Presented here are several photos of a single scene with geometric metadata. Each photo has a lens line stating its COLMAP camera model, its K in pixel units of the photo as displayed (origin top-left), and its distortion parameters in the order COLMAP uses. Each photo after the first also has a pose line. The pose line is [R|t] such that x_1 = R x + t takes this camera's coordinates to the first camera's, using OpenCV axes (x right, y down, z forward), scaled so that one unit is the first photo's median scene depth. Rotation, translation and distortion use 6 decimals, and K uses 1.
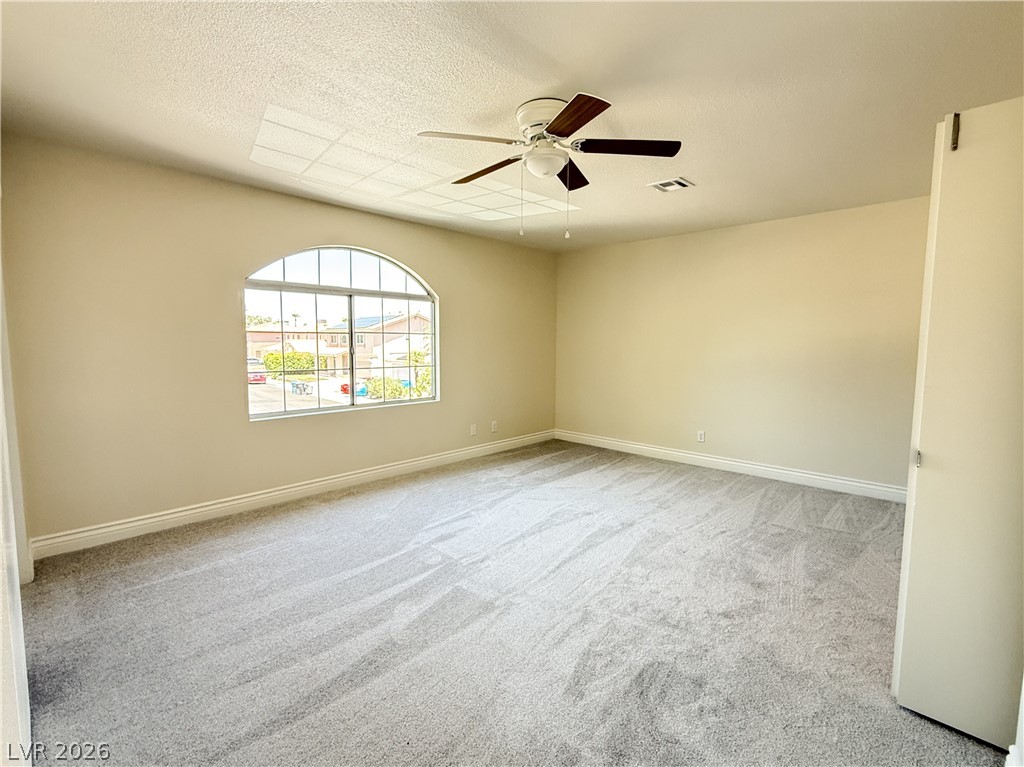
lens RADIAL K [[474.4, 0, 505.5], [0, 474.4, 383.4], [0, 0, 1]] dist [-0.002080, -0.000616]
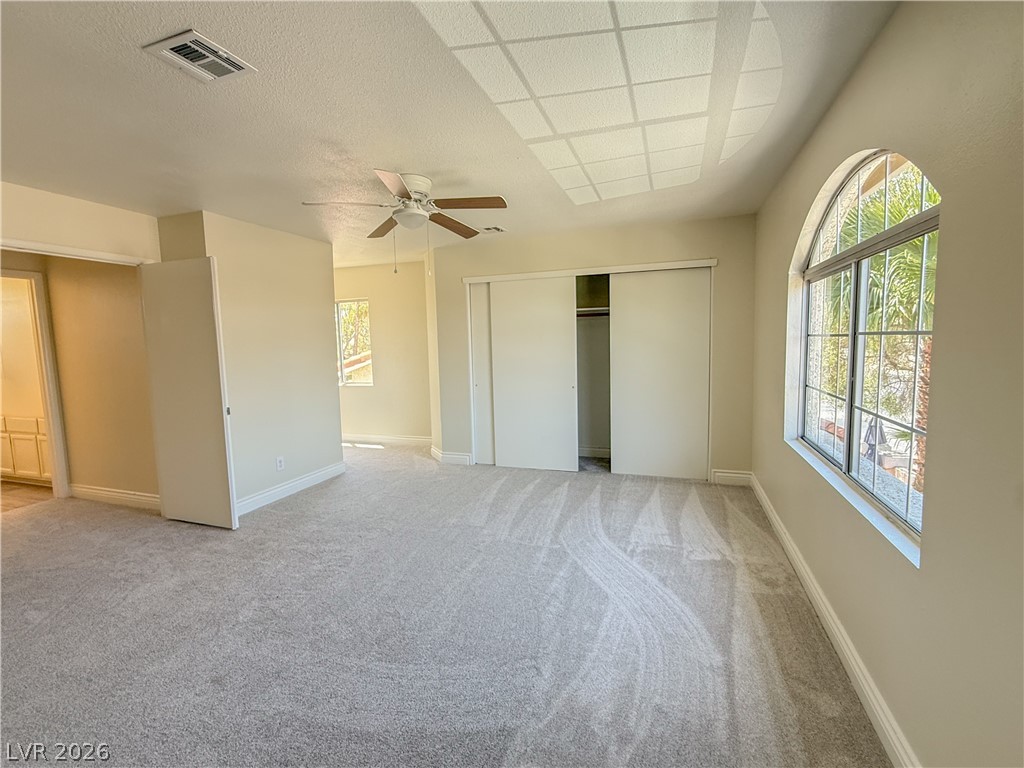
lens RADIAL K [[450.6, 0, 515.4], [0, 450.6, 382.0], [0, 0, 1]] dist [-0.001553, -0.000019]
pose [[-0.904921, 0.054682, -0.422052, 0.218672], [-0.020938, 0.984790, 0.172485, -0.136921], [0.425064, 0.164922, -0.890012, 1.338310]]
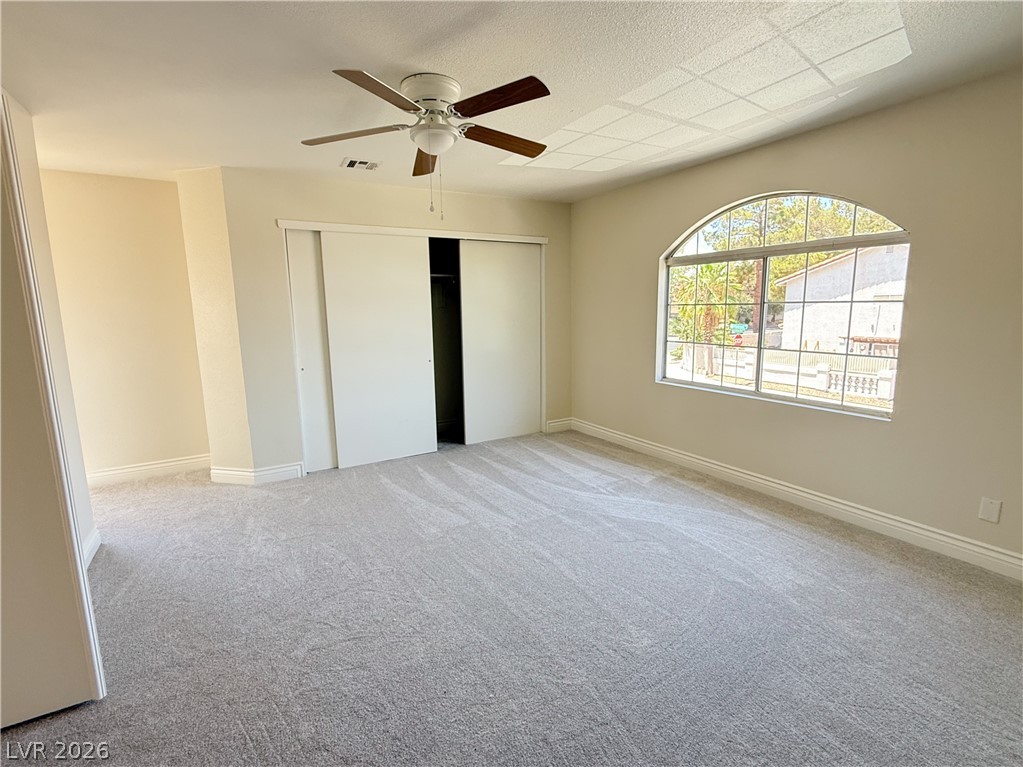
lens RADIAL K [[473.9, 0, 505.0], [0, 473.9, 383.4], [0, 0, 1]] dist [-0.002080, -0.000616]
pose [[-0.274617, 0.153470, -0.949227, 0.607283], [-0.075441, 0.980699, 0.180384, -0.089713], [0.958590, 0.121148, -0.257739, 0.840391]]
